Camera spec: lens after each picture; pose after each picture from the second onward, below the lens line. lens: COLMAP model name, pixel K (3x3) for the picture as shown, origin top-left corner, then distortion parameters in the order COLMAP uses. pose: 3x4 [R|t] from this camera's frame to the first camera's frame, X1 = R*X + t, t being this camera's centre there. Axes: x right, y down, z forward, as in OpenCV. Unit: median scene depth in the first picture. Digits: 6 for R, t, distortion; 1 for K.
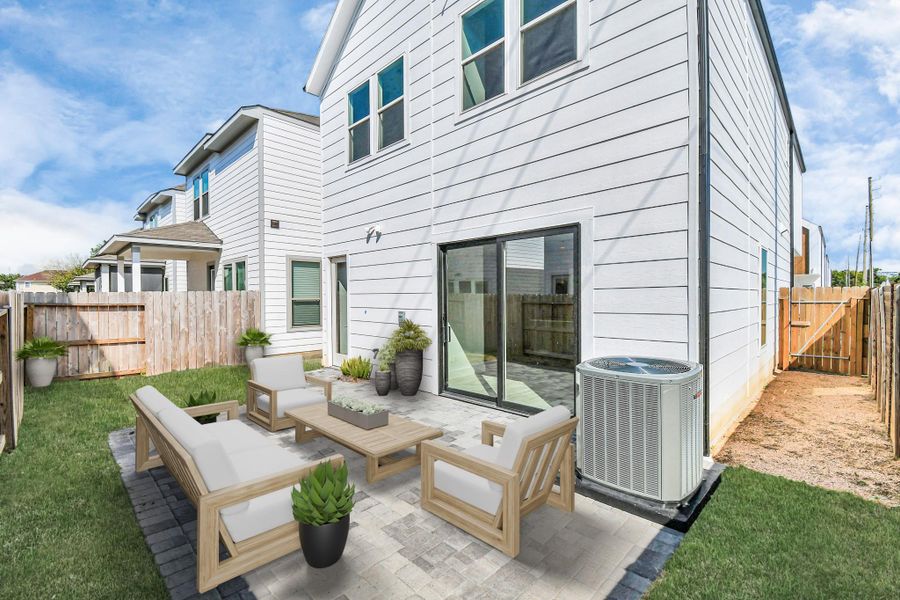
lens RADIAL K [[395.4, 0, 450.0], [0, 395.4, 300.0], [0, 0, 1]] dist [-0.000482, -0.000250]
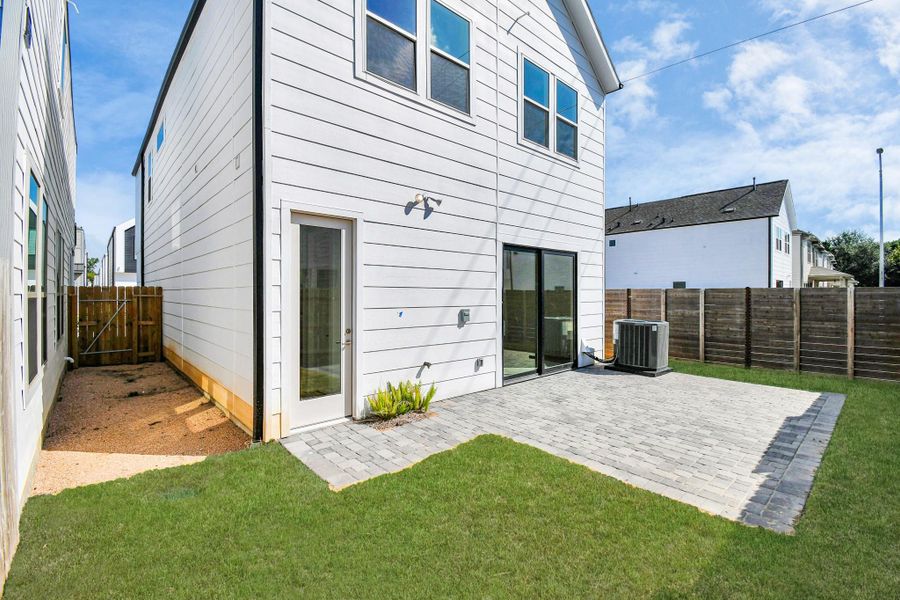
lens RADIAL K [[398.9, 0, 445.3], [0, 398.9, 294.9], [0, 0, 1]] dist [-0.000740, -0.000204]
pose [[0.060332, 0.005180, 0.998165, -1.016273], [0.004894, 0.999973, -0.005485, 0.001621], [-0.998166, 0.005216, 0.060305, 1.006201]]
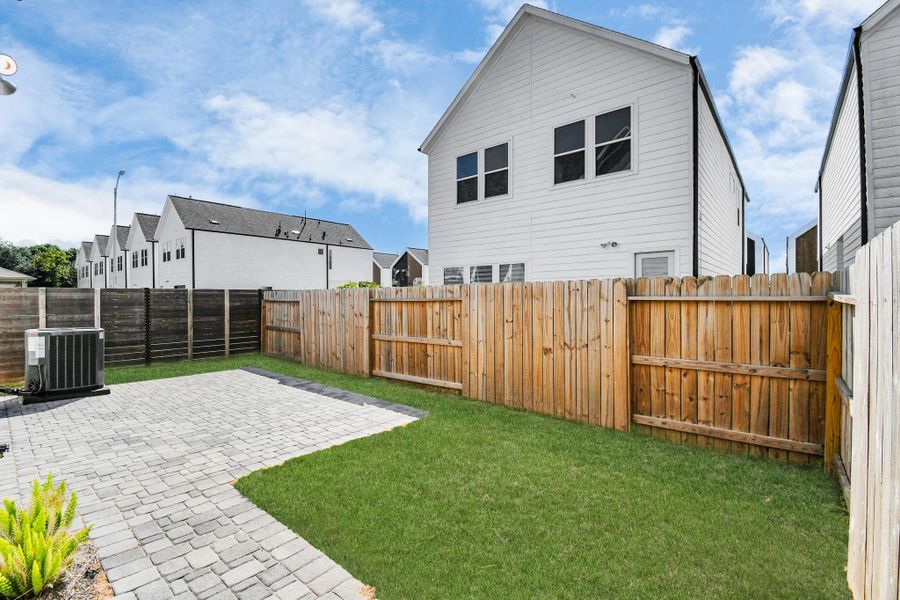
lens RADIAL K [[395.4, 0, 450.0], [0, 395.4, 300.0], [0, 0, 1]] dist [-0.000482, -0.000250]
pose [[-0.995441, 0.006531, -0.095158, 0.388138], [0.005187, 0.999883, 0.014362, -0.001432], [0.095240, 0.013803, -0.995359, 2.500154]]
